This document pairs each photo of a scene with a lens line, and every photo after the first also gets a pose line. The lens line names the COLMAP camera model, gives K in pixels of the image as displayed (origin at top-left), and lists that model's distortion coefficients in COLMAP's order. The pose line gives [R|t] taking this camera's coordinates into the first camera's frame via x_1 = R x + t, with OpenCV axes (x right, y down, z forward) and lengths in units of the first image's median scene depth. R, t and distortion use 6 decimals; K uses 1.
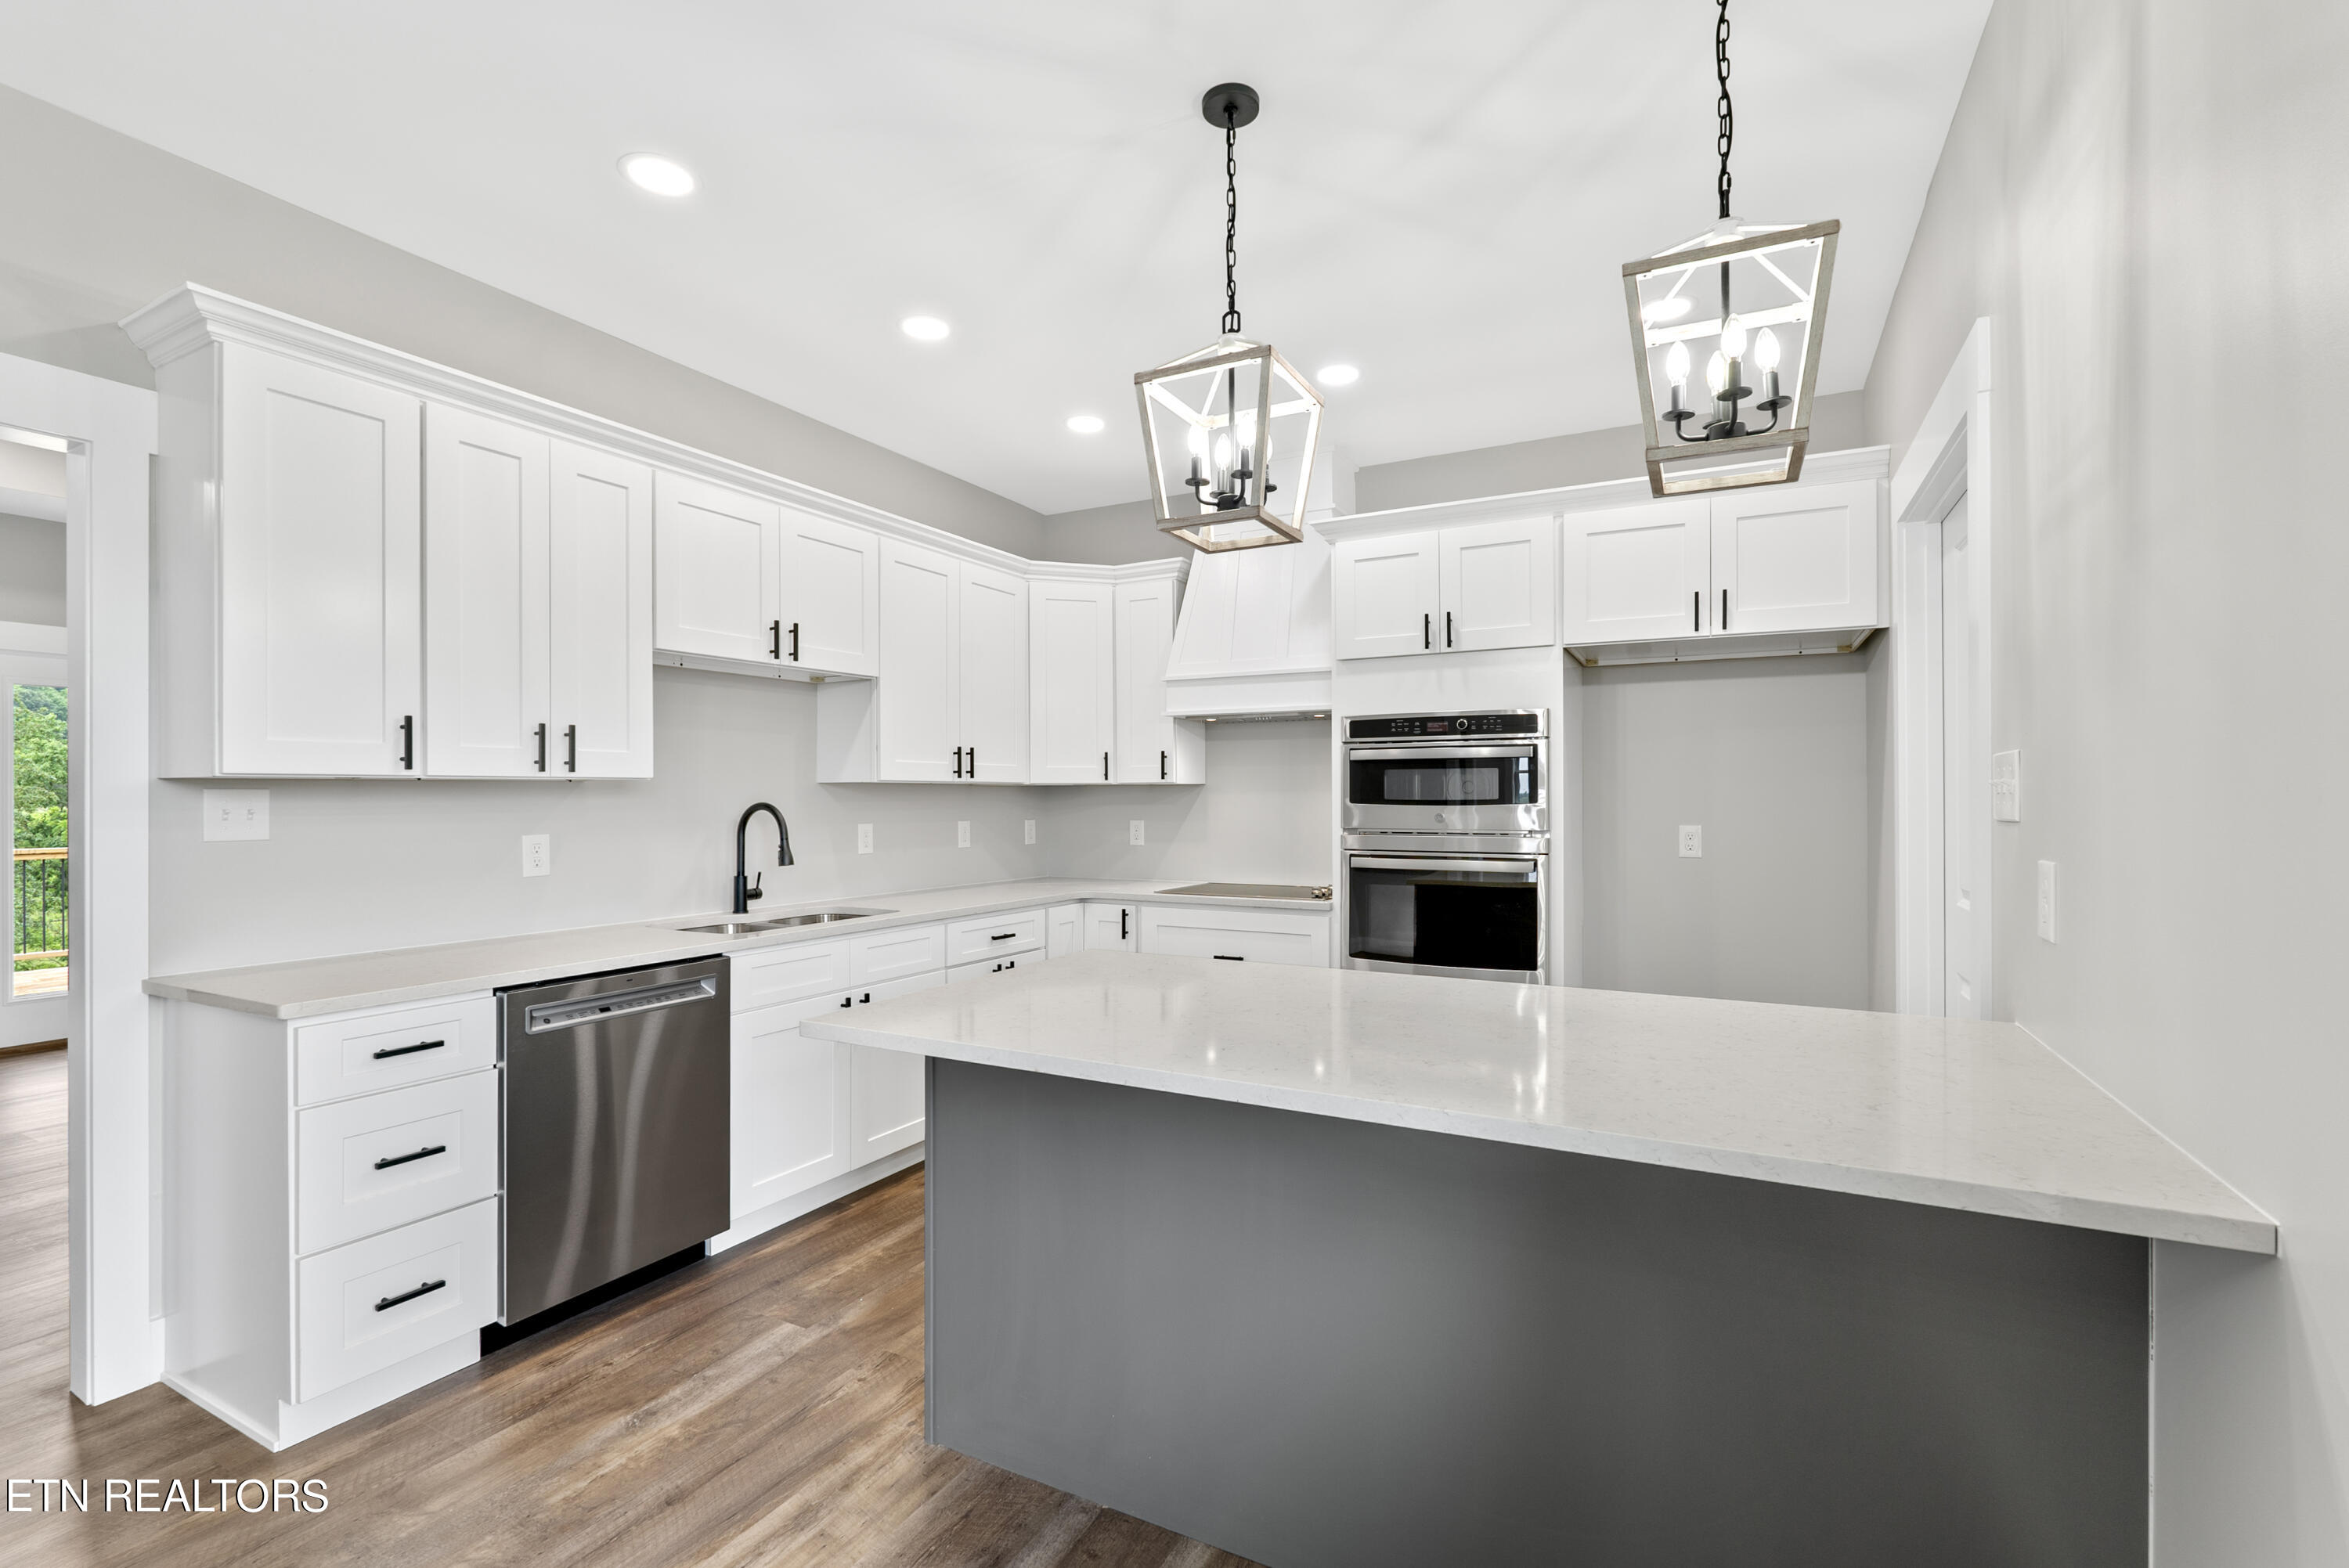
lens RADIAL K [[1035.2, 0, 1178.4], [0, 1035.2, 791.5], [0, 0, 1]] dist [-0.013260, 0.000229]
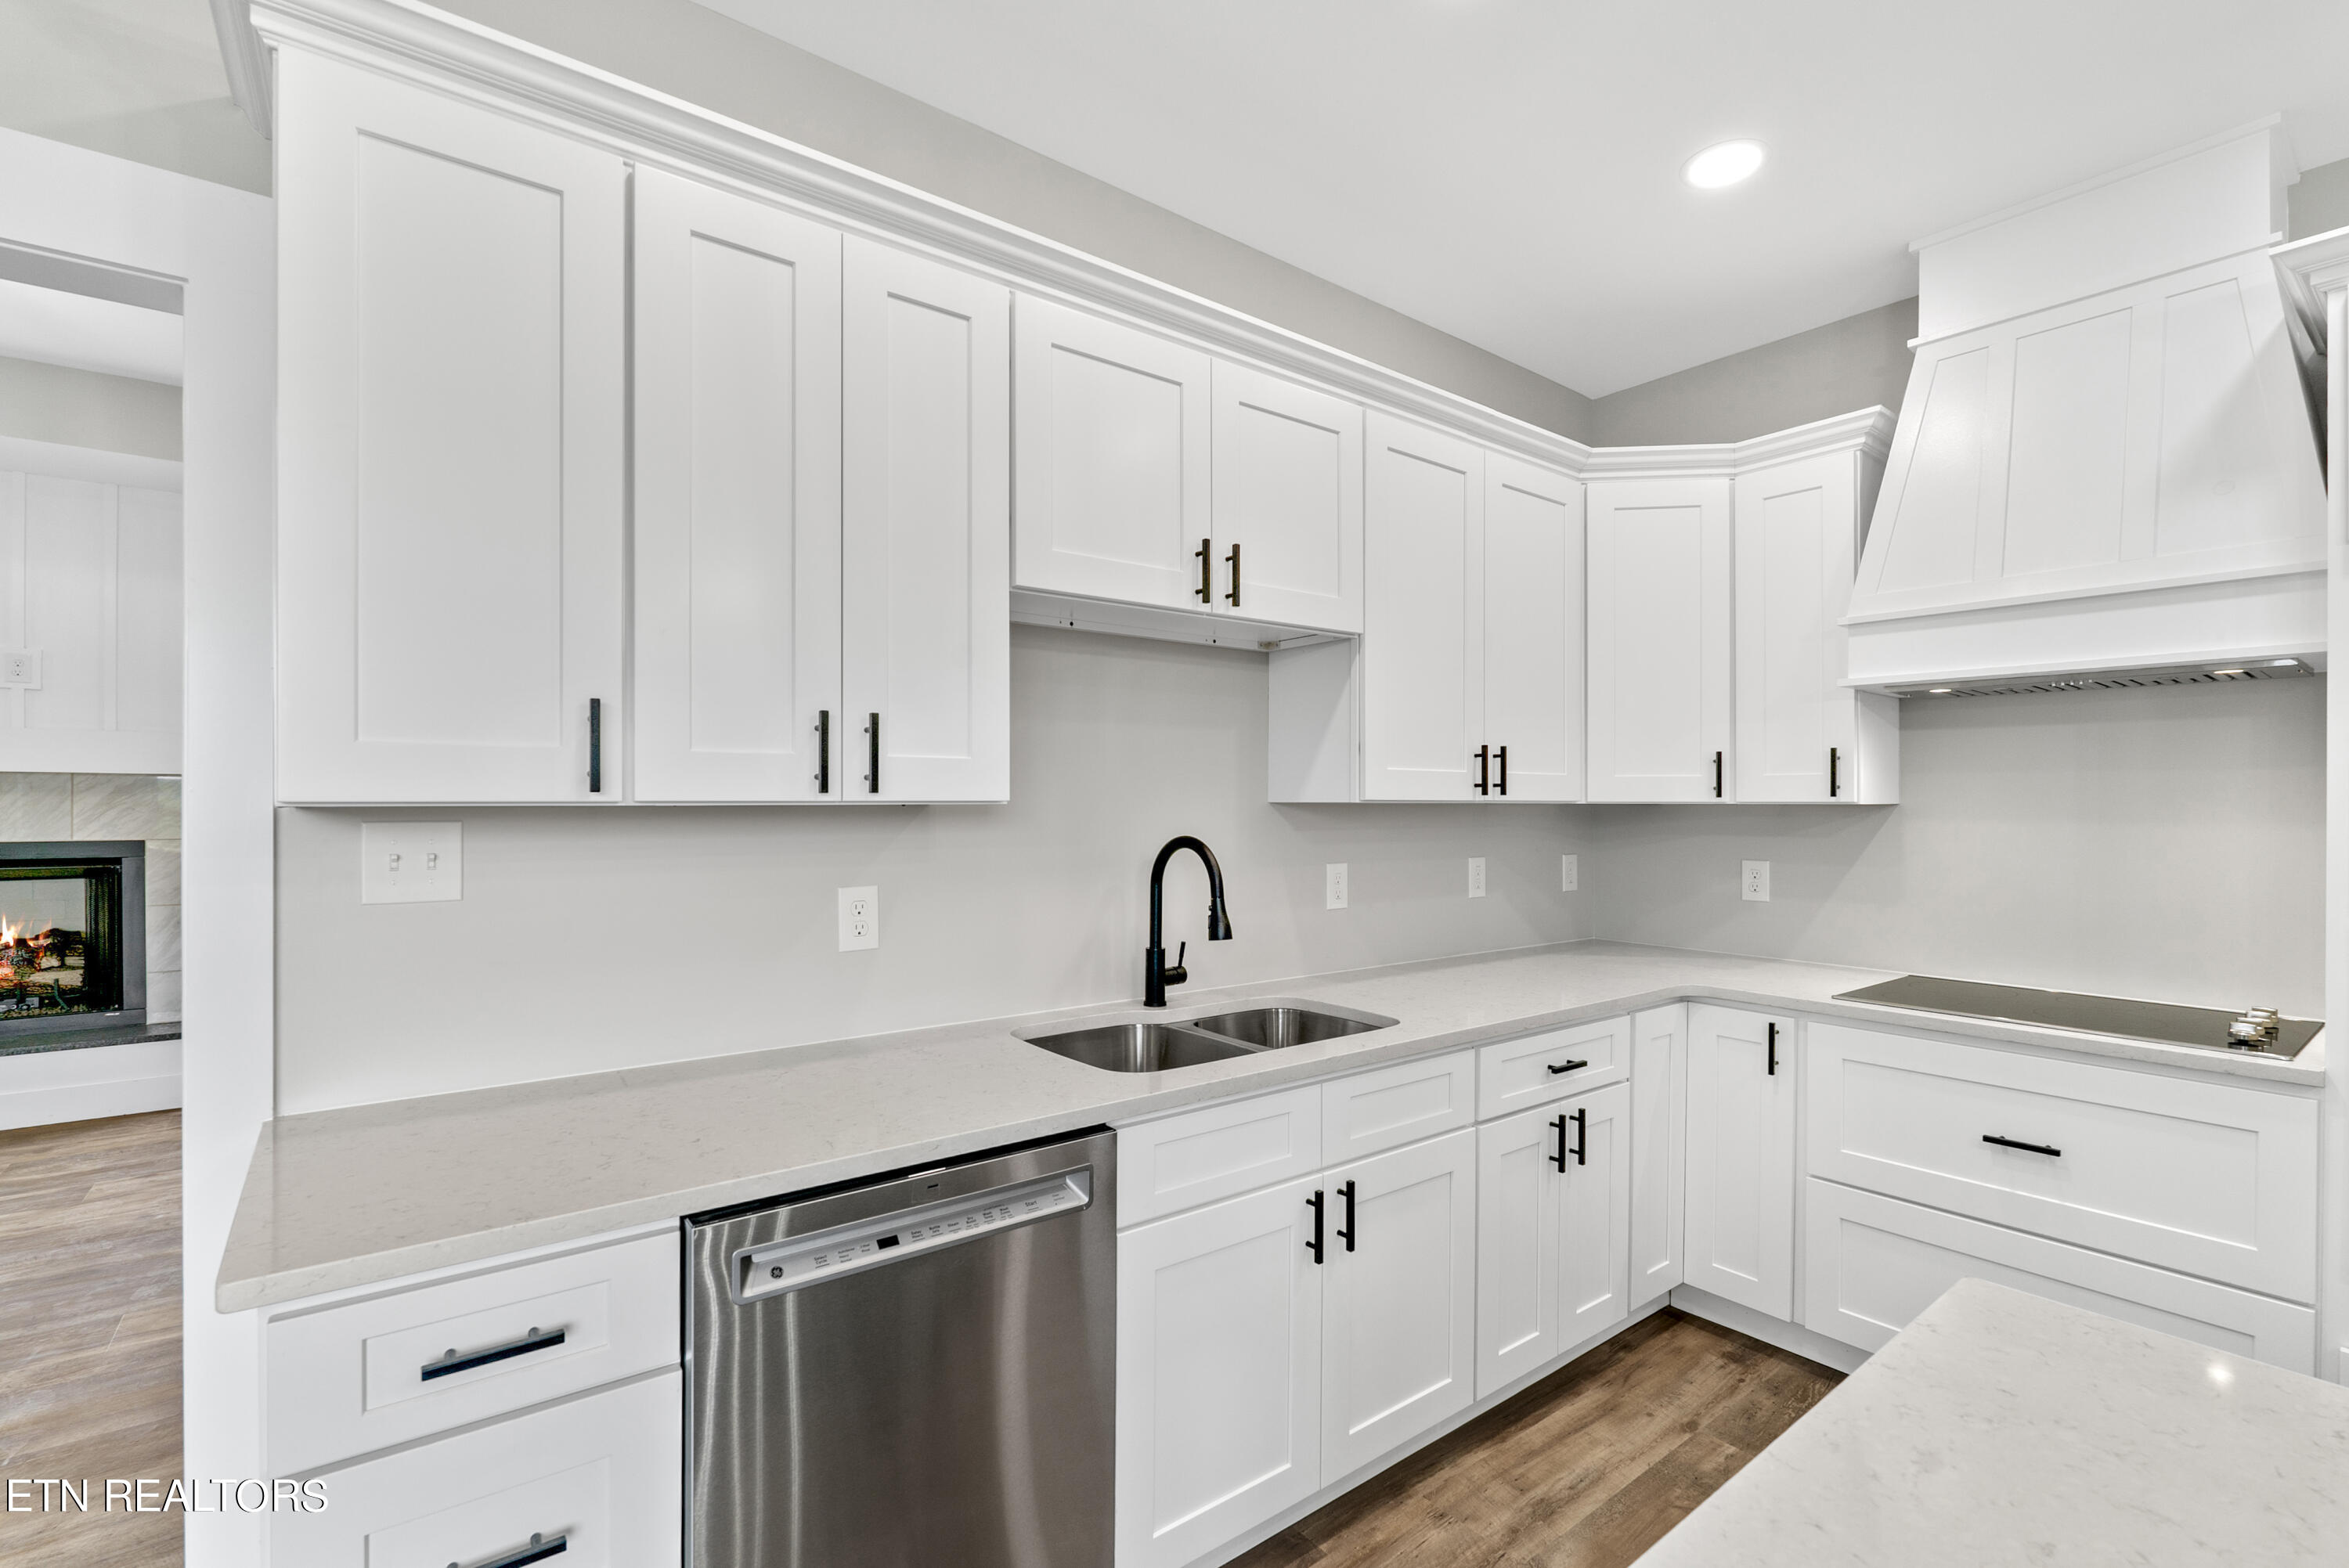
lens RADIAL K [[1041.3, 0, 1172.2], [0, 1041.3, 804.3], [0, 0, 1]] dist [-0.006870, 0.000286]
pose [[0.910501, 0.006623, -0.413455, -0.147926], [-0.003643, 0.999961, 0.007995, -0.014312], [0.413492, -0.005773, 0.910490, 0.419423]]
